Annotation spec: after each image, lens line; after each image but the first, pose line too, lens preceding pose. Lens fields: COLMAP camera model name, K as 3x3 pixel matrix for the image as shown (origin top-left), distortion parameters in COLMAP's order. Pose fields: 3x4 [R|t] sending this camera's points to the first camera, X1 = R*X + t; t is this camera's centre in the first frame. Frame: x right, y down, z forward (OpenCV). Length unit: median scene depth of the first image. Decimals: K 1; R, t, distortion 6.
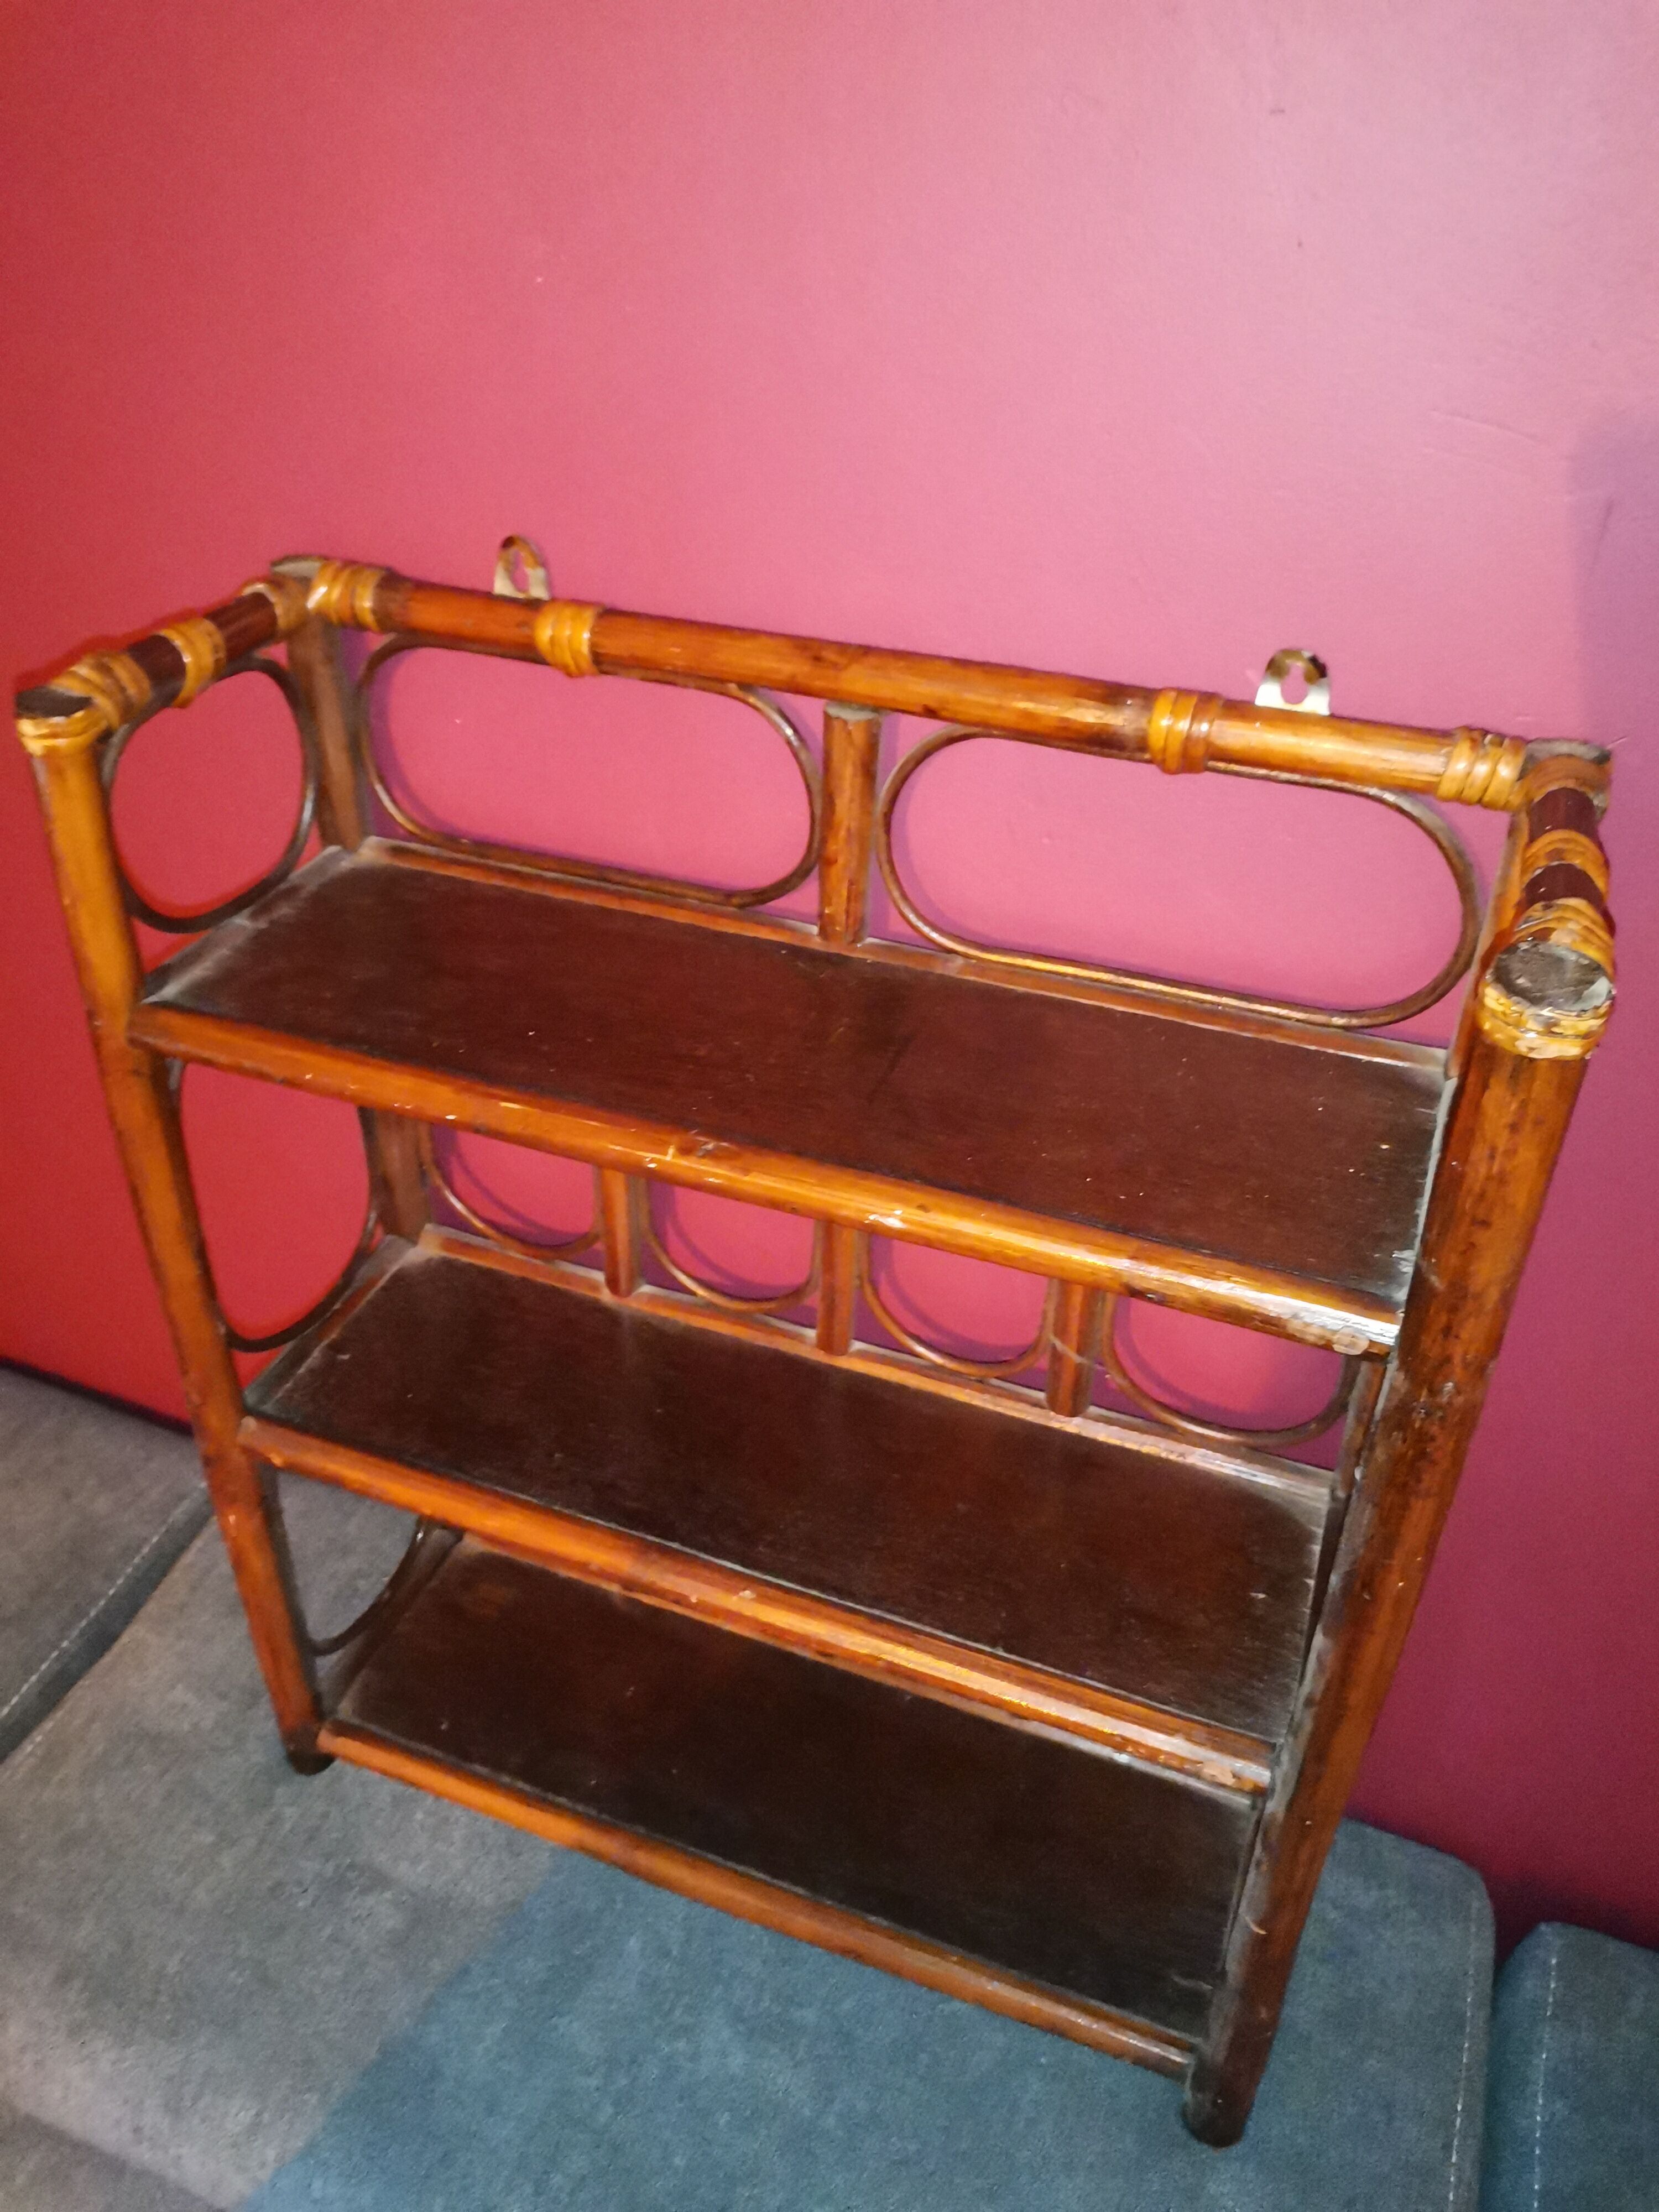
lens RADIAL K [[1684.1, 0, 827.2], [0, 1684.1, 1120.3], [0, 0, 1]] dist [0.045343, -0.000169]
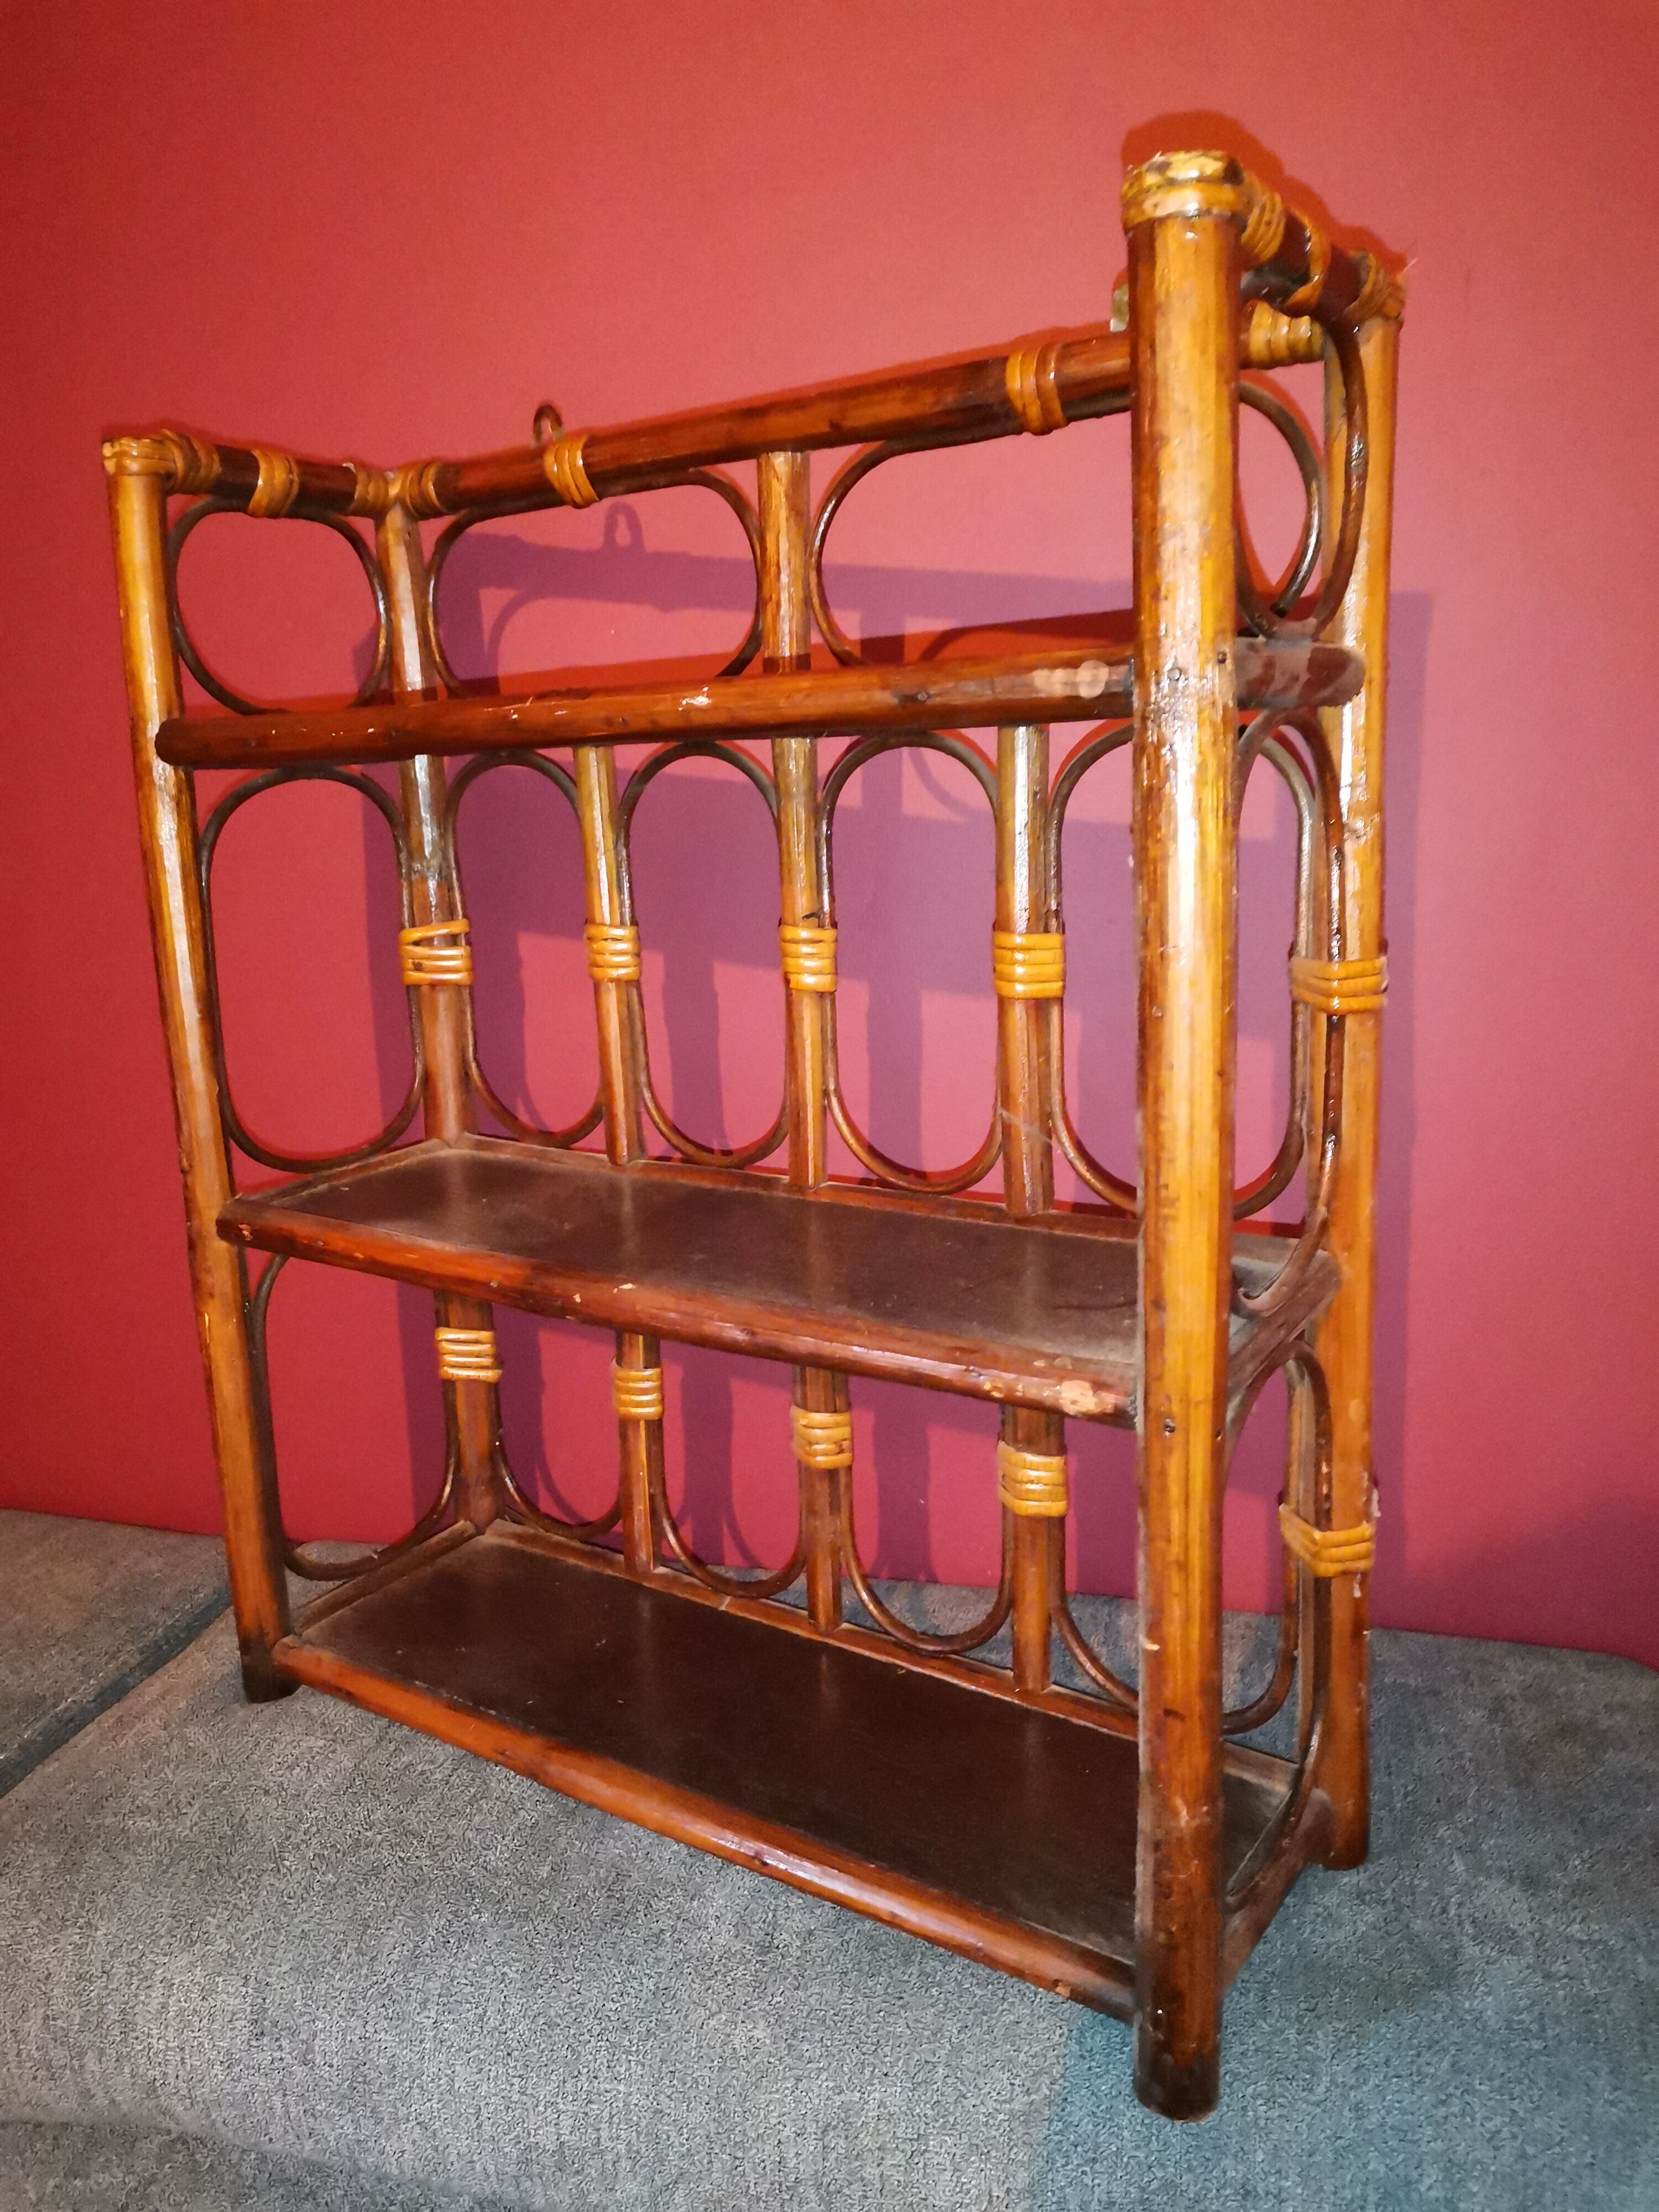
lens RADIAL K [[1684.1, 0, 827.2], [0, 1684.1, 1120.3], [0, 0, 1]] dist [0.045343, -0.000169]
pose [[0.972222, -0.004890, -0.234011, 0.297932], [-0.086256, 0.921932, -0.377625, 0.571666], [0.217589, 0.387320, 0.895901, 0.149888]]
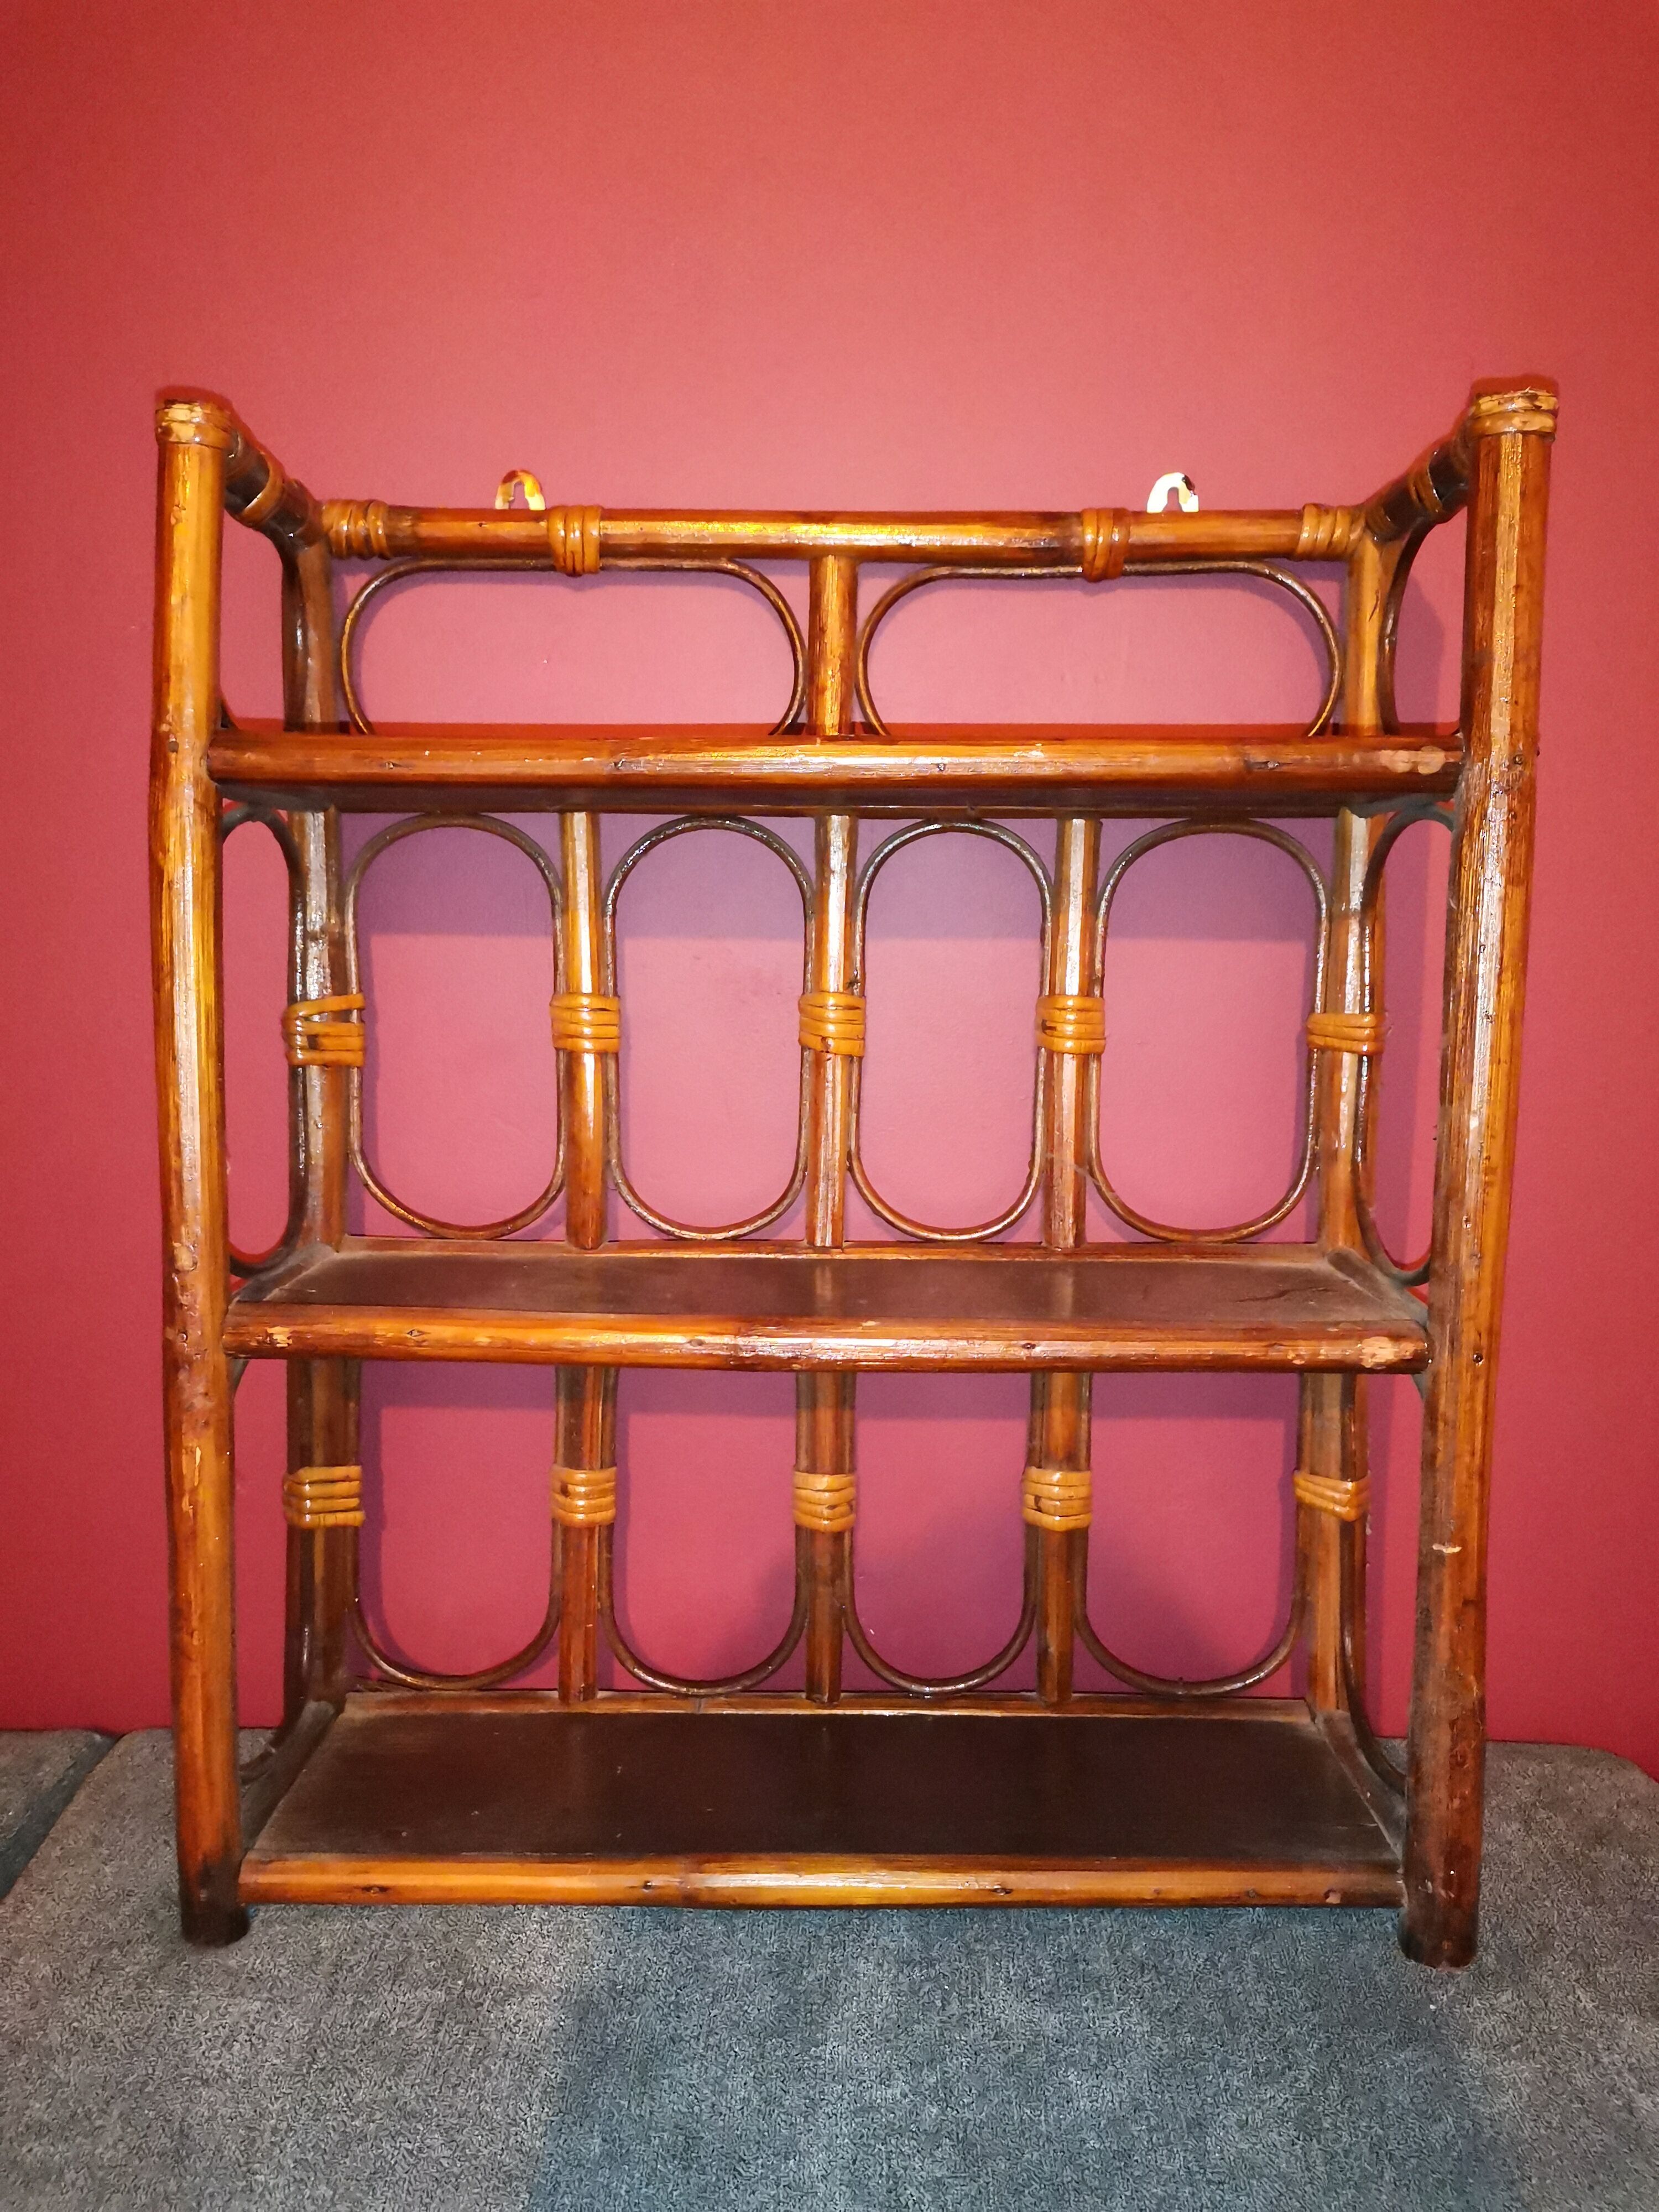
lens RADIAL K [[1650.4, 0, 829.5], [0, 1650.4, 1106.0], [0, 0, 1]] dist [0.047080, -0.042747]
pose [[0.930368, -0.044086, 0.363967, -0.430529], [0.216530, 0.867183, -0.448451, 0.616303], [-0.295856, 0.496034, 0.816345, 0.201058]]
